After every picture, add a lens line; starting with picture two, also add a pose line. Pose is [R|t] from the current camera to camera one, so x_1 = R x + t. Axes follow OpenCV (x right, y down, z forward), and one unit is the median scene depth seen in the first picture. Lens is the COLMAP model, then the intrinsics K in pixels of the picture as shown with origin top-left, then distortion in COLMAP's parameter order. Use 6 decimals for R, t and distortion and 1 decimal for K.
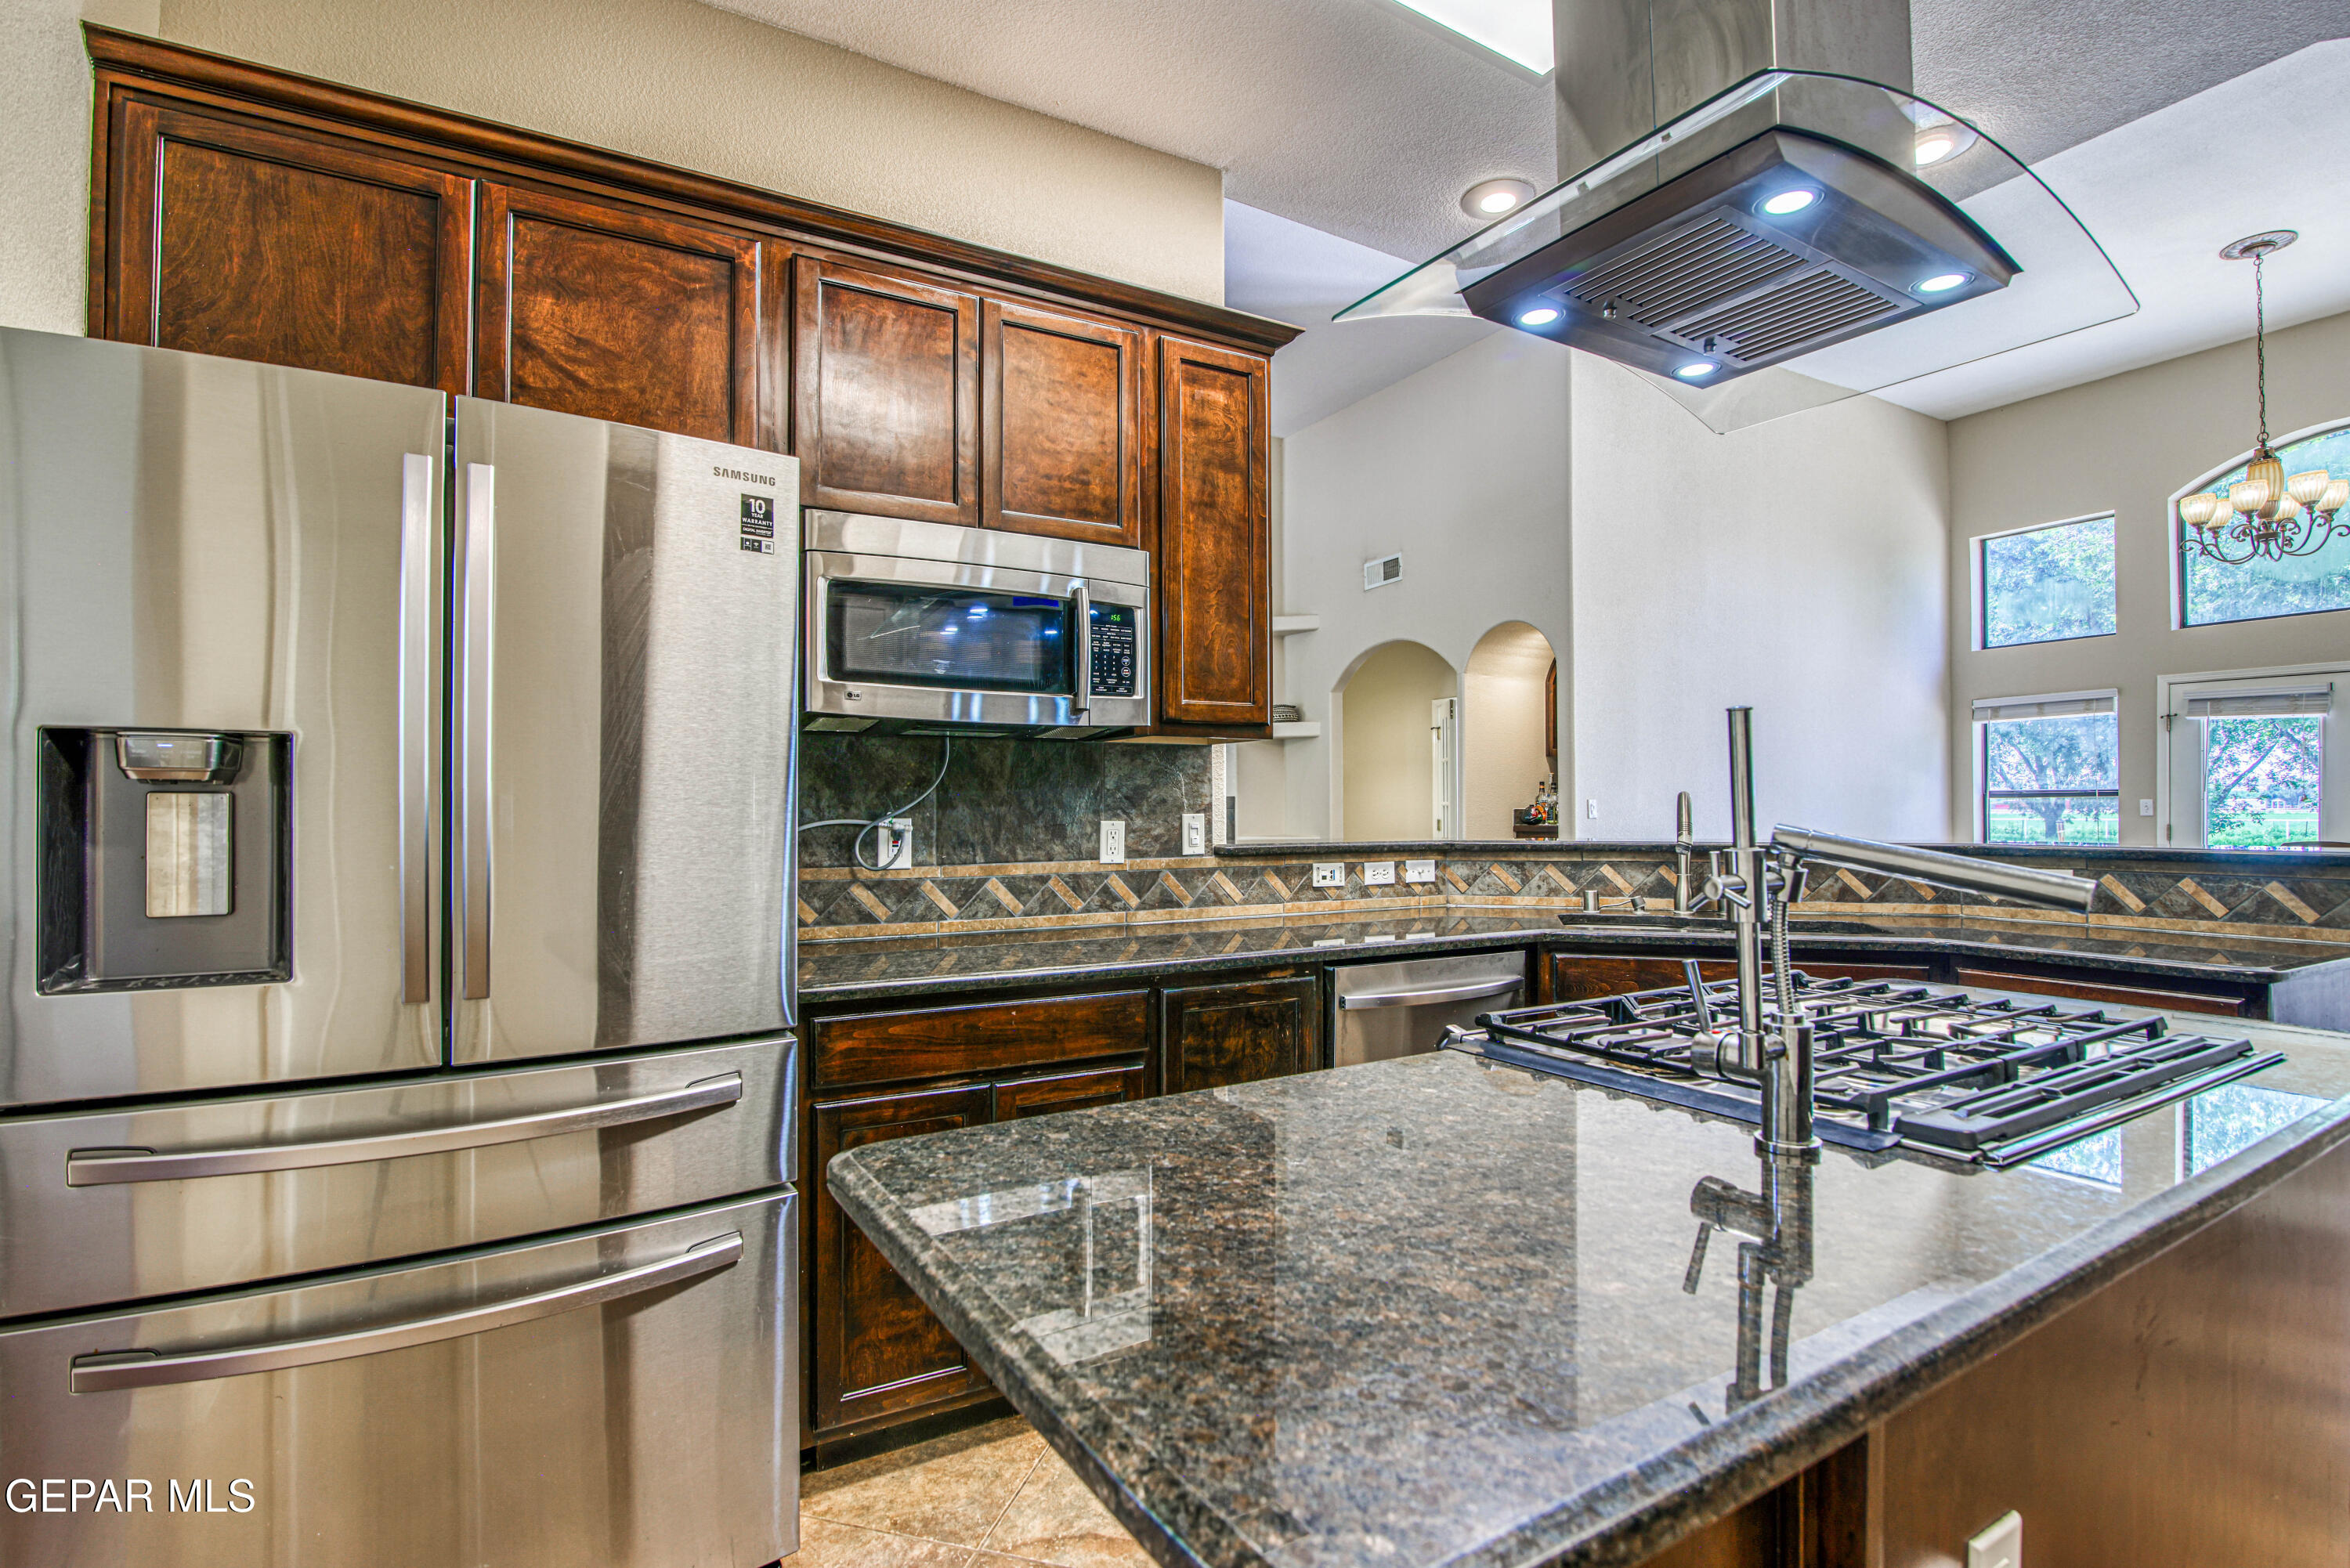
lens RADIAL K [[1102.1, 0, 1165.5], [0, 1102.1, 796.8], [0, 0, 1]] dist [-0.020343, 0.000032]
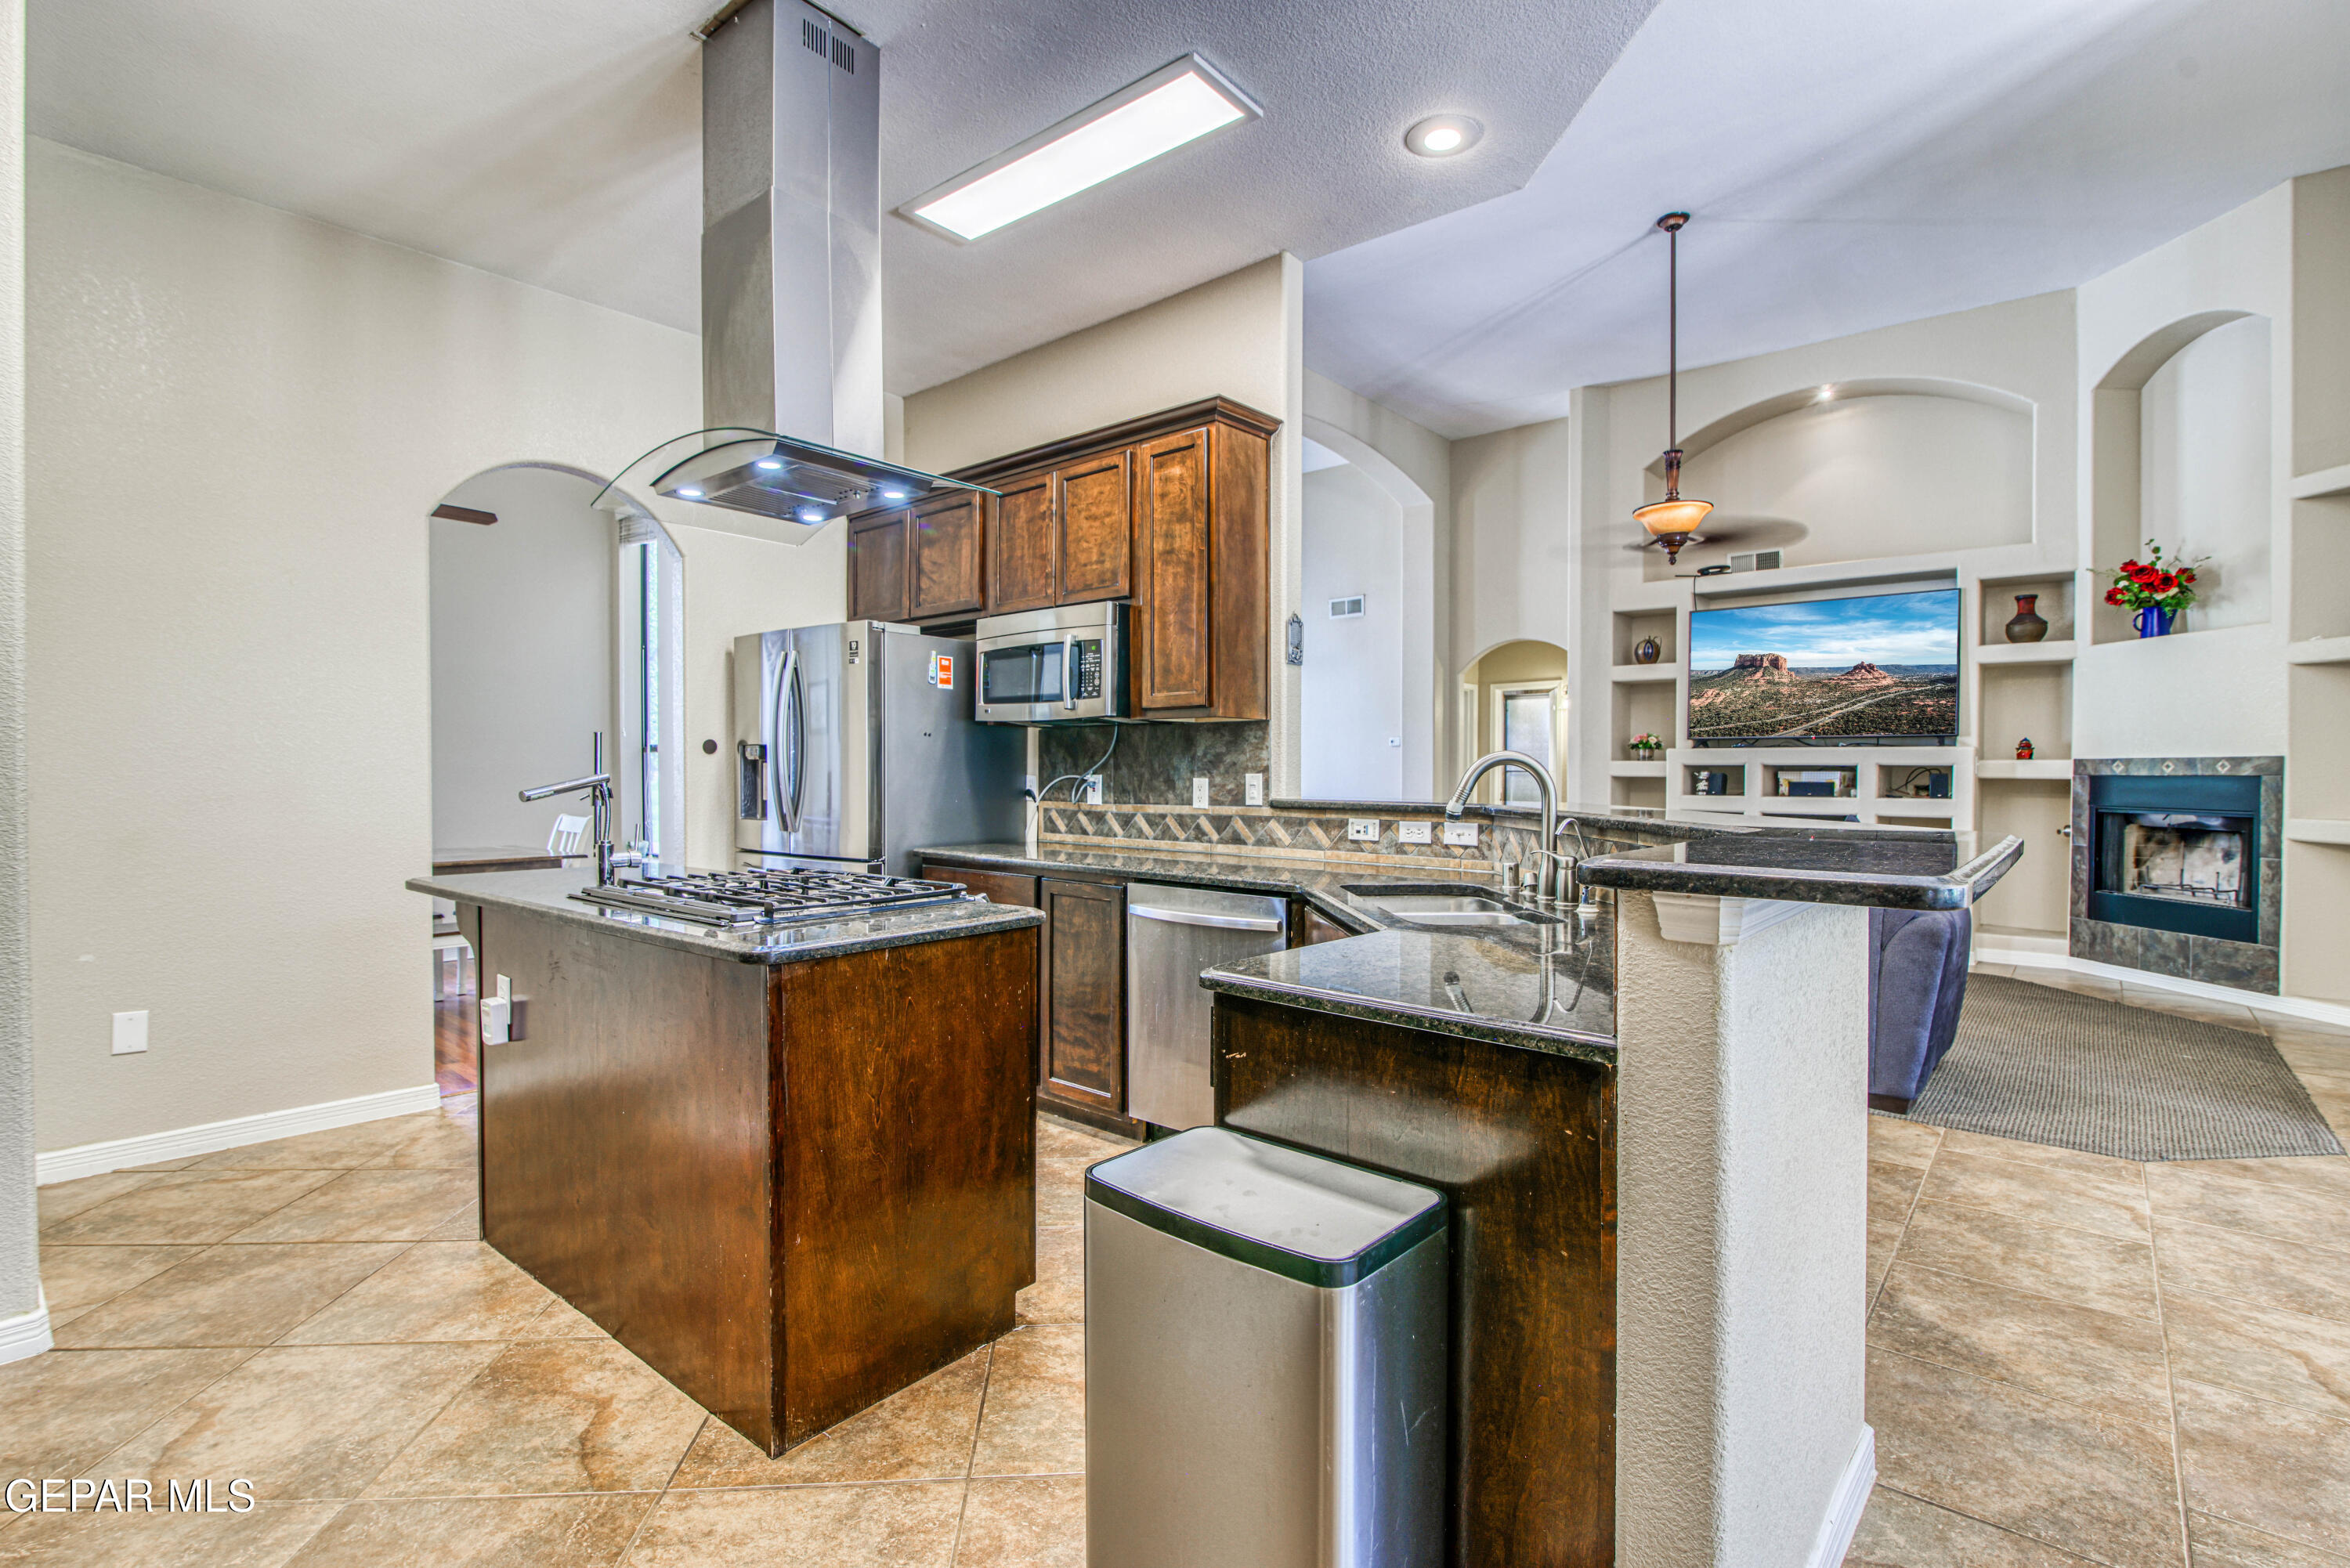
lens RADIAL K [[1102.1, 0, 1176.1], [0, 1102.1, 785.7], [0, 0, 1]] dist [-0.020343, 0.000032]
pose [[0.324516, 0.015302, -0.945756, 1.262638], [0.005907, 0.999817, 0.018203, 0.005391], [0.945862, -0.011494, 0.324366, 0.508614]]
